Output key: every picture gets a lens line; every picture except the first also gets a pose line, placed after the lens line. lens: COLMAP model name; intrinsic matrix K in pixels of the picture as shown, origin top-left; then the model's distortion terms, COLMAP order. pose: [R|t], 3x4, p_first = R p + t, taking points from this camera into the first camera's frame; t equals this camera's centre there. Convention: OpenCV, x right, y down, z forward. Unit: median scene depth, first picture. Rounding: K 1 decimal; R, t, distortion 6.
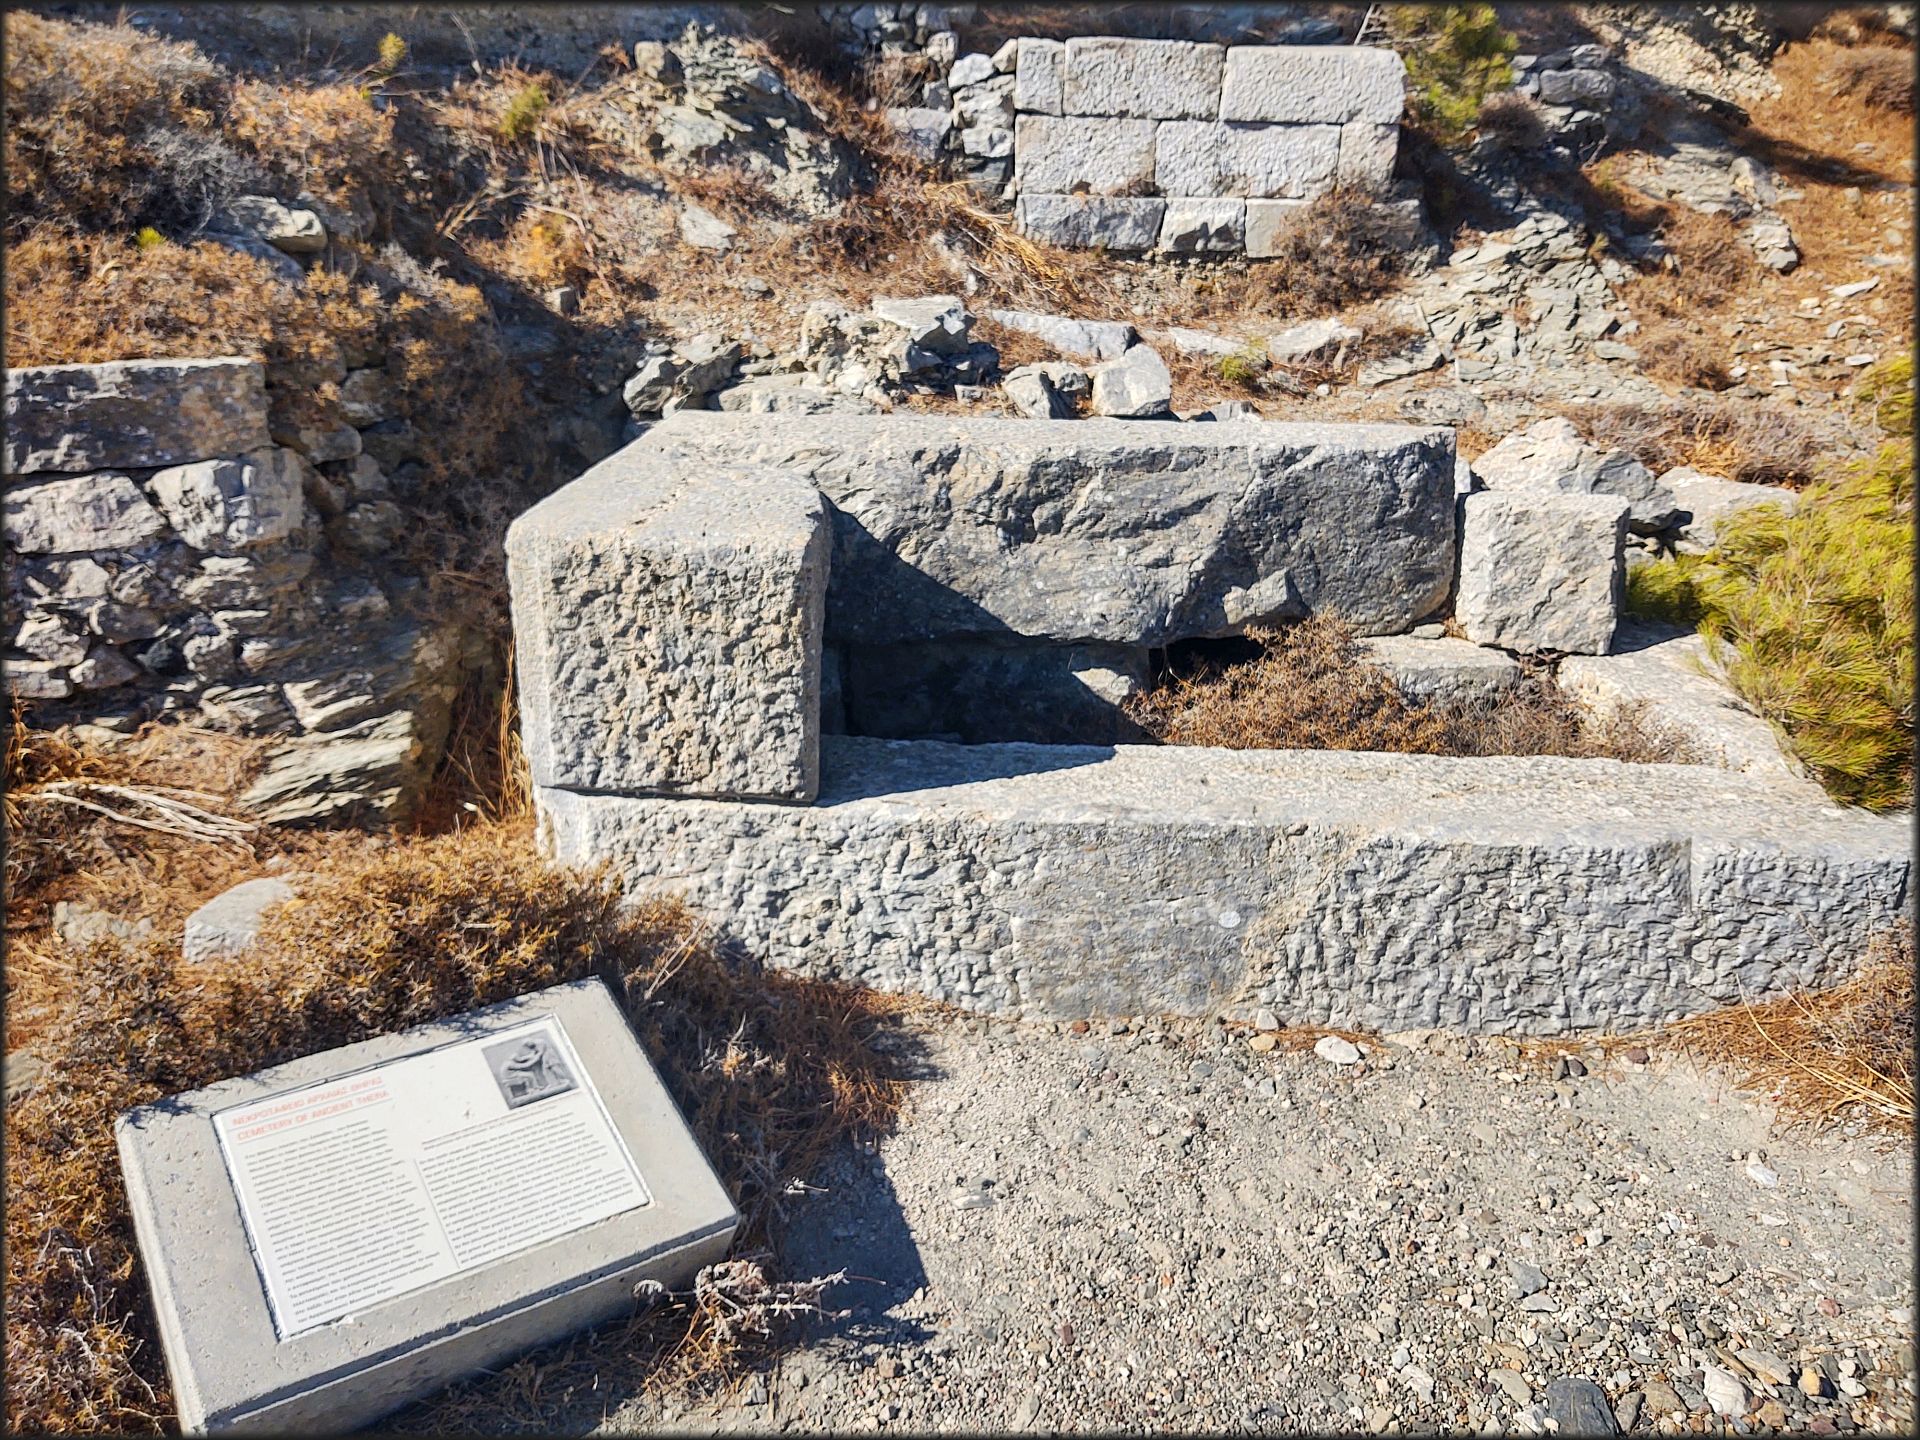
lens RADIAL K [[1511.7, 0, 971.7], [0, 1511.7, 707.0], [0, 0, 1]] dist [0.016856, -0.044568]
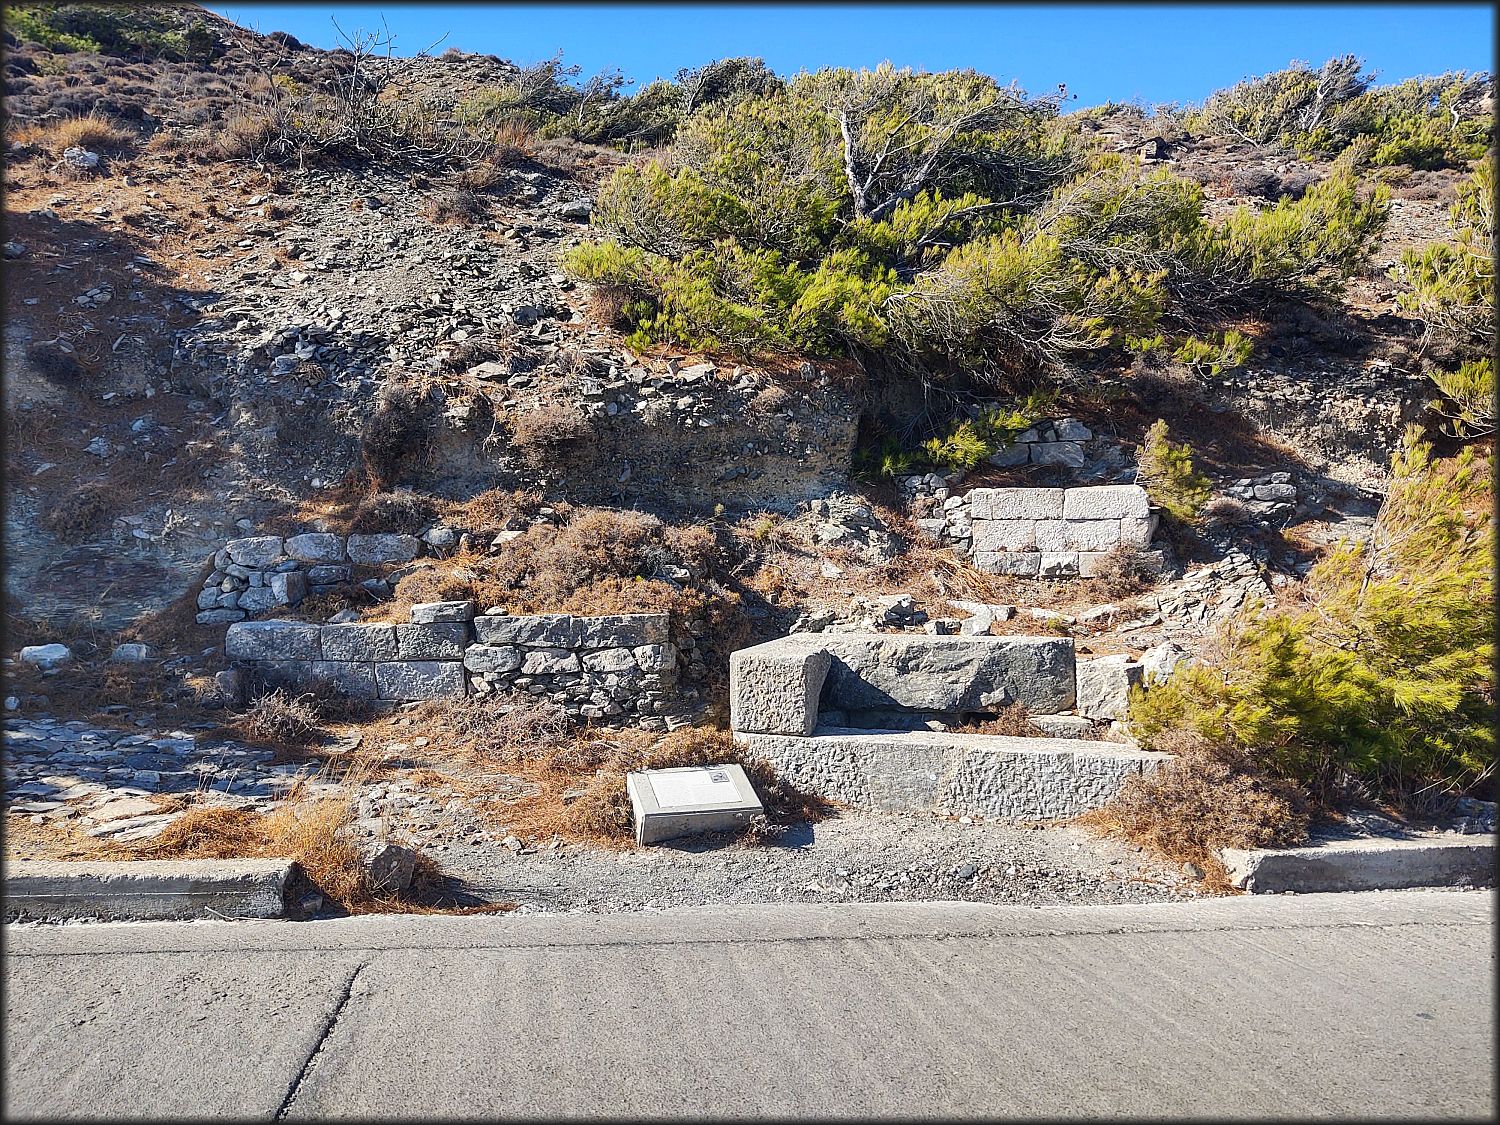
lens RADIAL K [[1181.0, 0, 749.4], [0, 1181.0, 561.7], [0, 0, 1]] dist [0.016856, -0.044568]
pose [[0.943832, -0.022839, -0.329637, 0.484846], [-0.077430, 0.954544, -0.287838, 0.345477], [0.321227, 0.297194, 0.899160, -1.144206]]
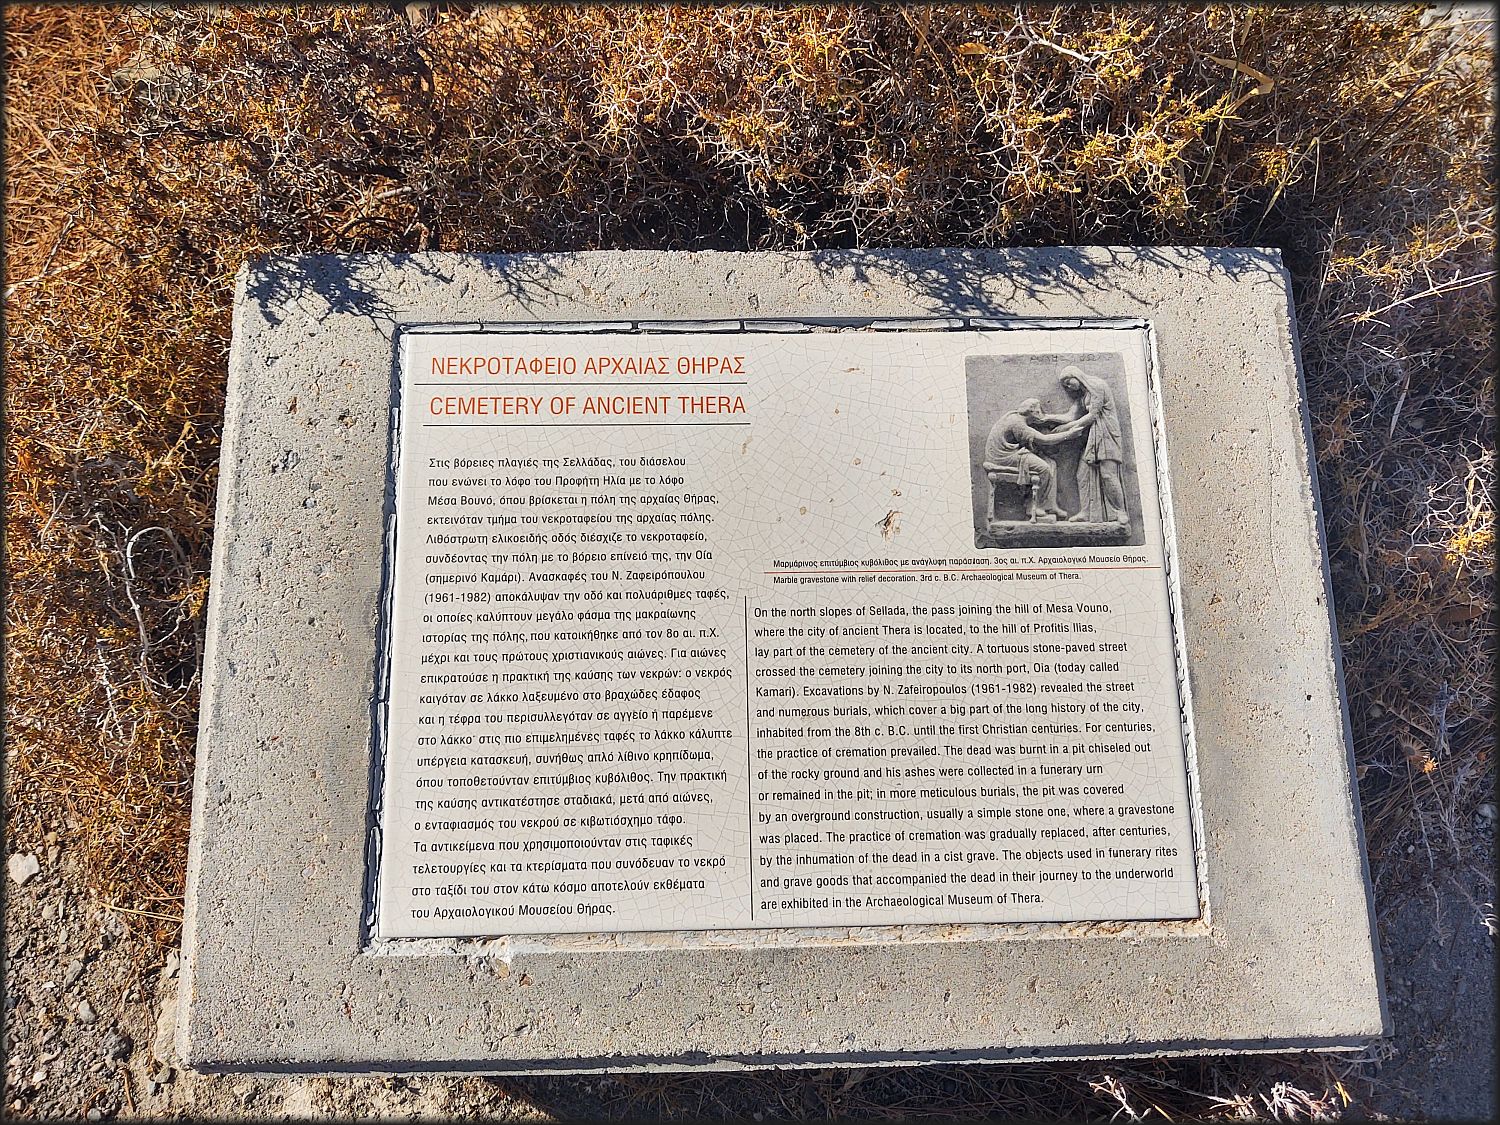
lens RADIAL K [[1181.0, 0, 745.1], [0, 1181.0, 561.6], [0, 0, 1]] dist [0.016856, -0.044568]
pose [[0.828828, 0.472892, -0.299028, -0.146238], [-0.178842, 0.730332, 0.659266, 0.032851], [0.530151, -0.492939, 0.689892, 0.414200]]
